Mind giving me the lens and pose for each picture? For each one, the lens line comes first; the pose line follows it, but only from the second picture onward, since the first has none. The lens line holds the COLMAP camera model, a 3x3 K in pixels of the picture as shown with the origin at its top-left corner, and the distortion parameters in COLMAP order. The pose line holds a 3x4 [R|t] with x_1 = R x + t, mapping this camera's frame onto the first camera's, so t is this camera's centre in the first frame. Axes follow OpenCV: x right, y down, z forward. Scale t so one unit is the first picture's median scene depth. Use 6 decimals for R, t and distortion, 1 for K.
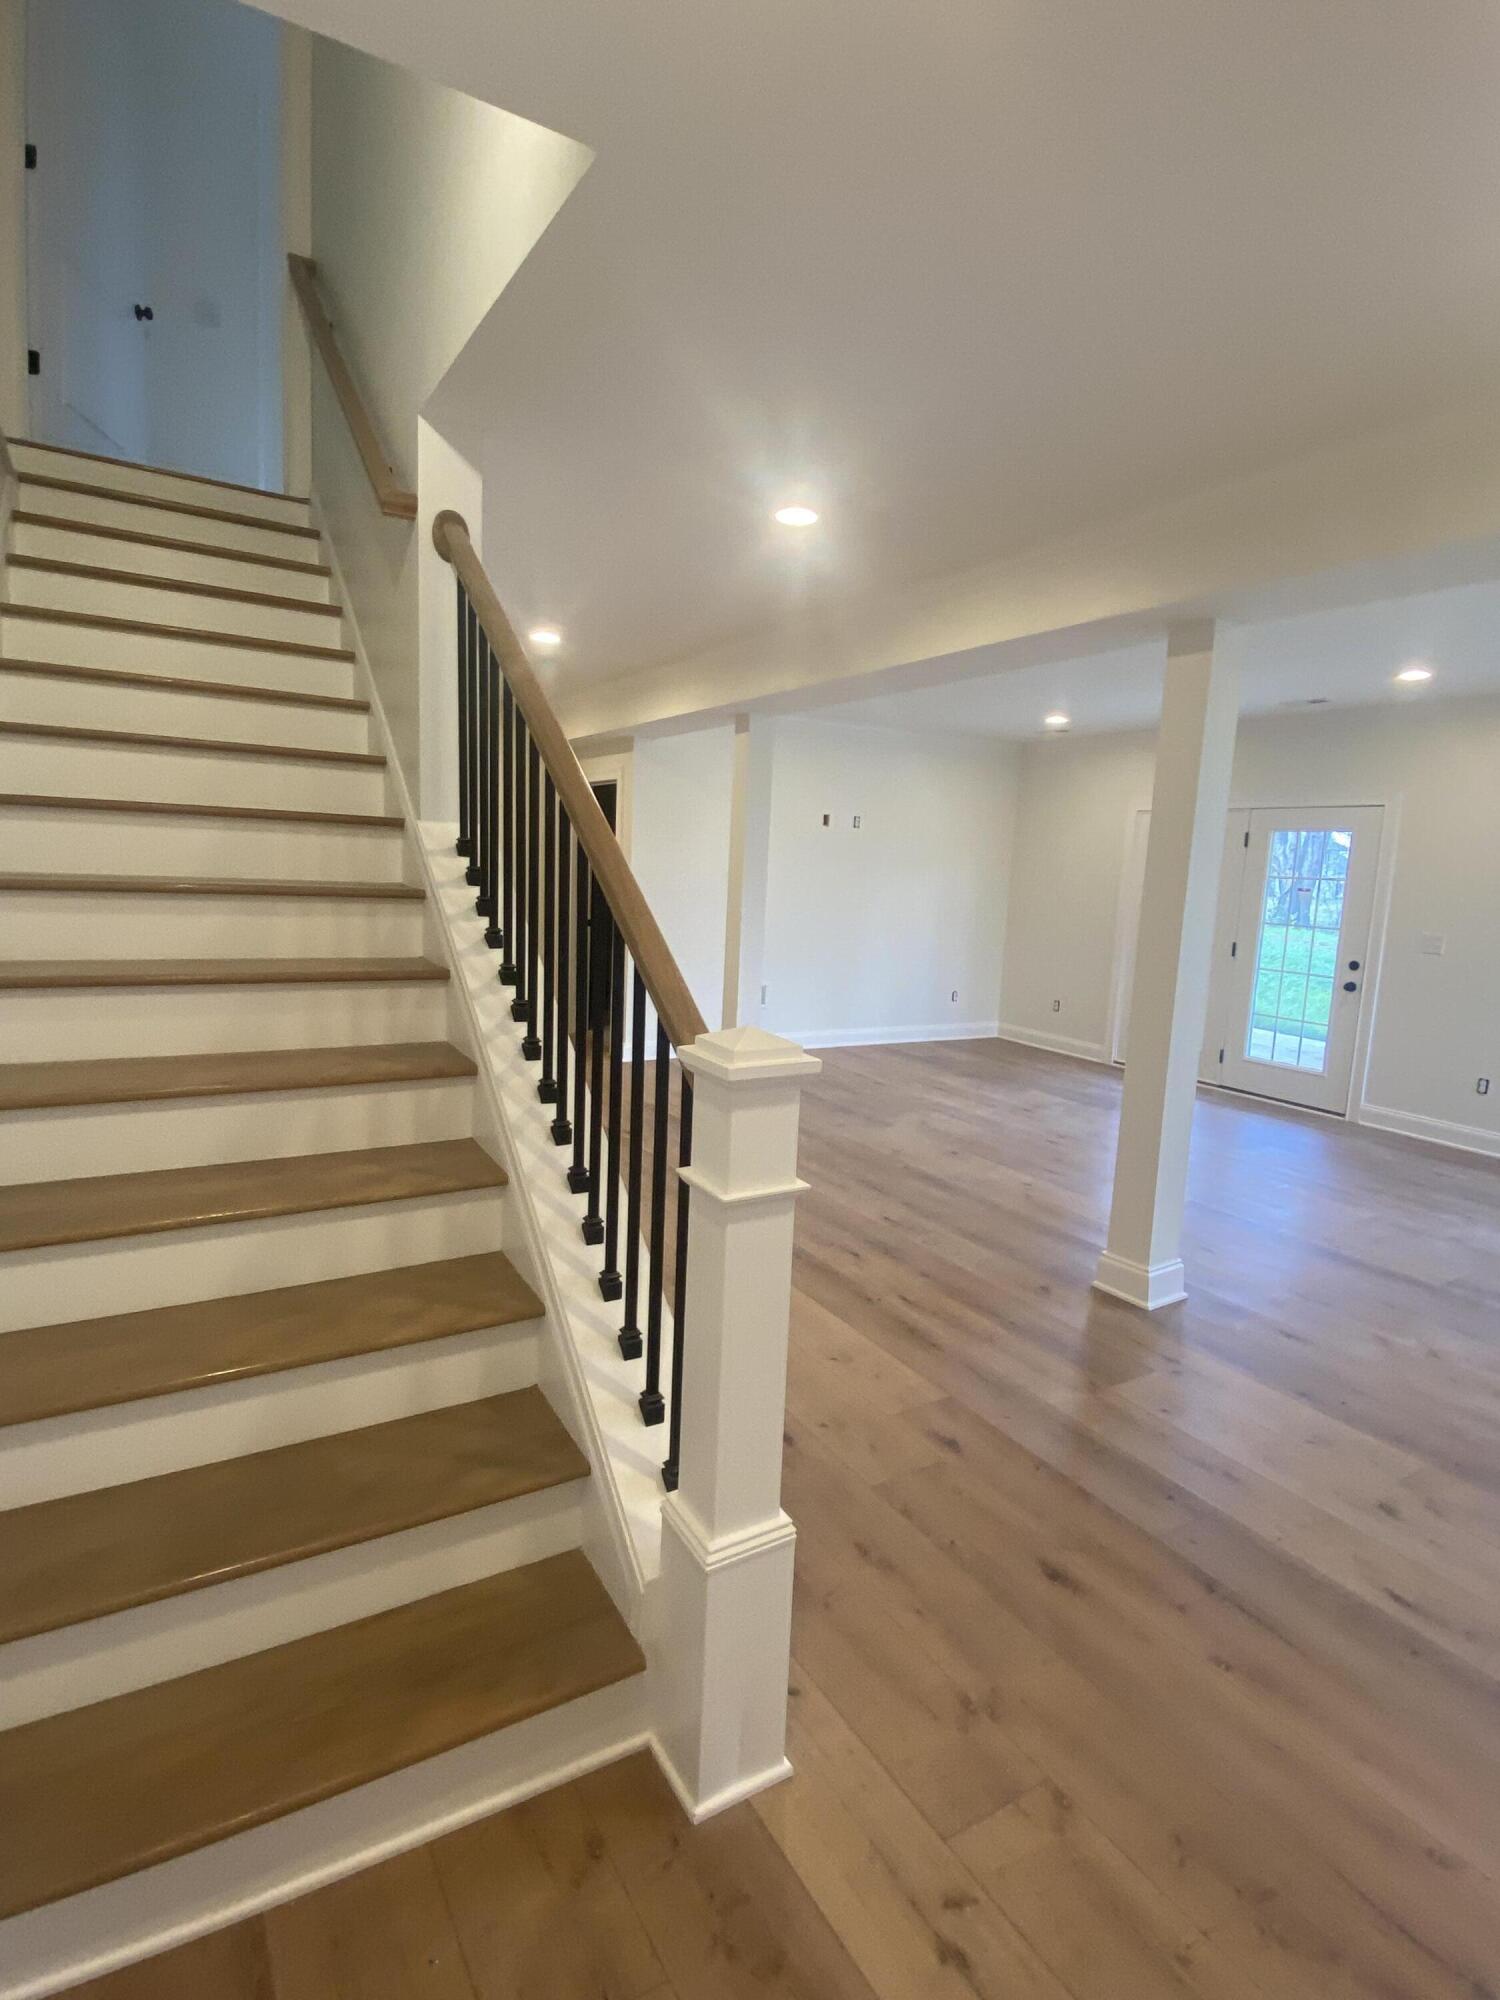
lens RADIAL K [[987.7, 0, 750.0], [0, 987.7, 1000.0], [0, 0, 1]] dist [0.057837, -0.065677]
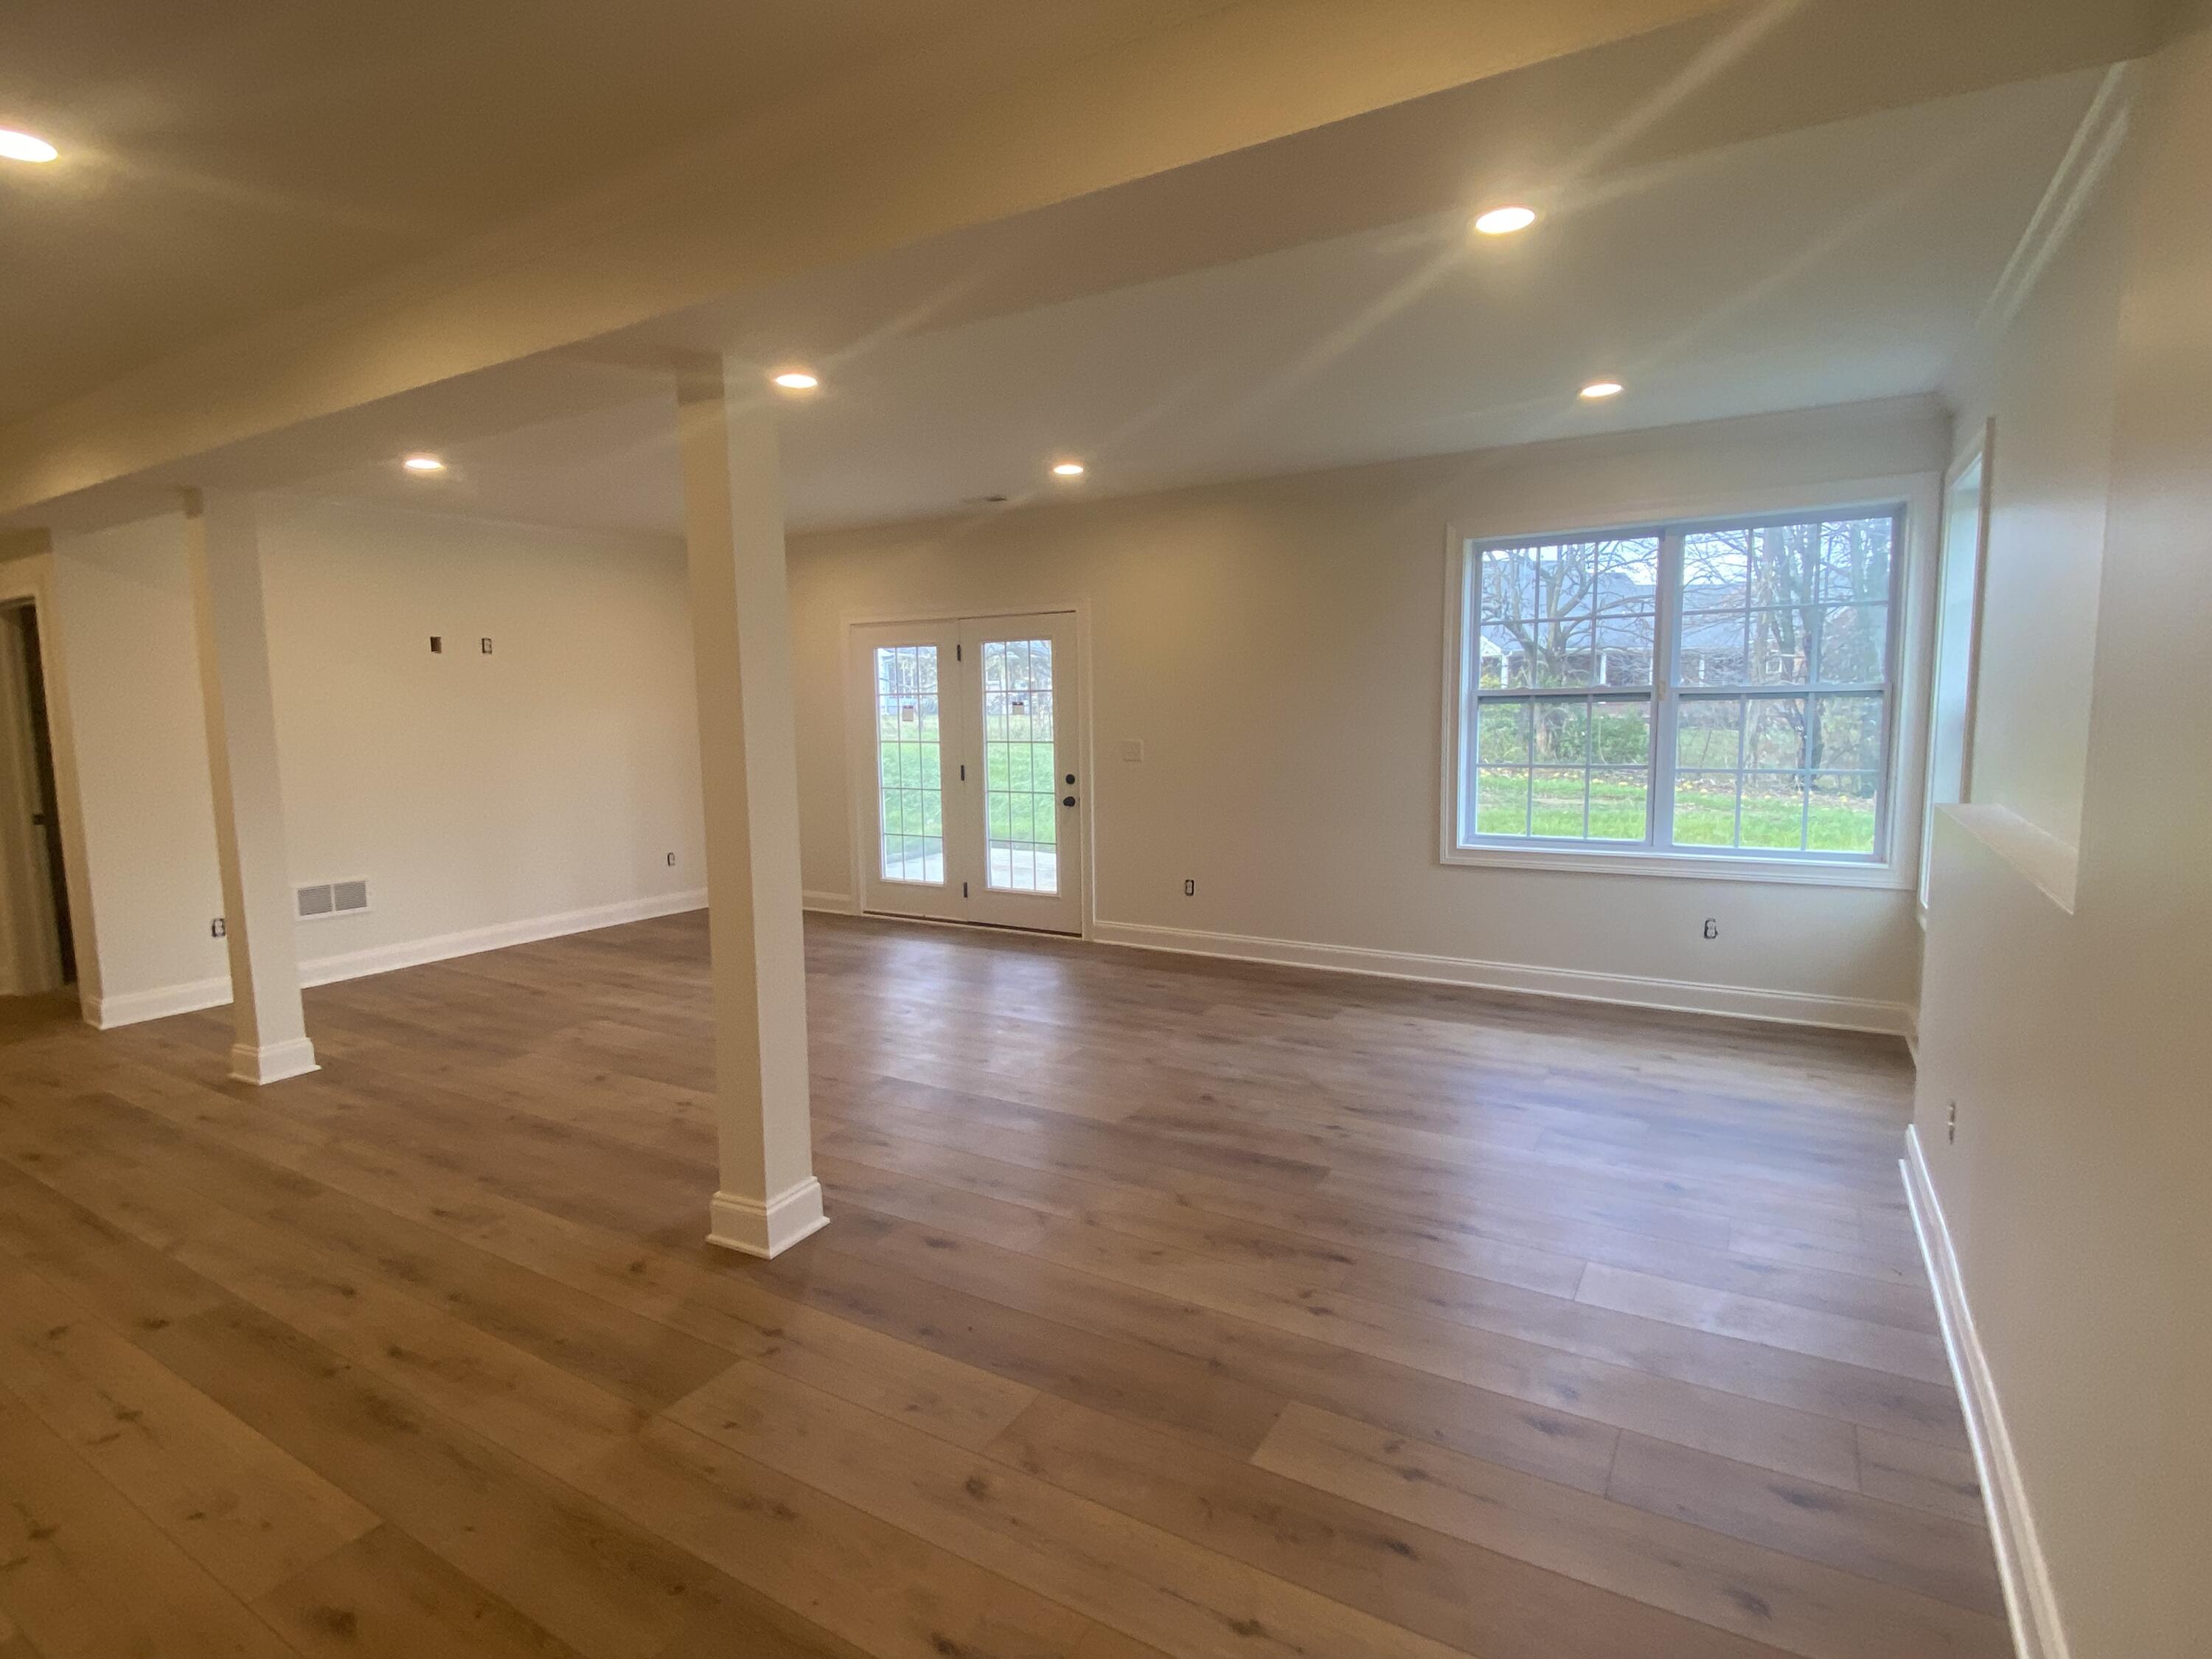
lens RADIAL K [[1096.7, 0, 1097.1], [0, 1096.7, 827.9], [0, 0, 1]] dist [0.056781, -0.054327]
pose [[0.881222, -0.113892, 0.458777, 0.171972], [0.121053, 0.992549, 0.013881, 0.000742], [-0.456939, 0.043304, 0.888443, 0.074556]]
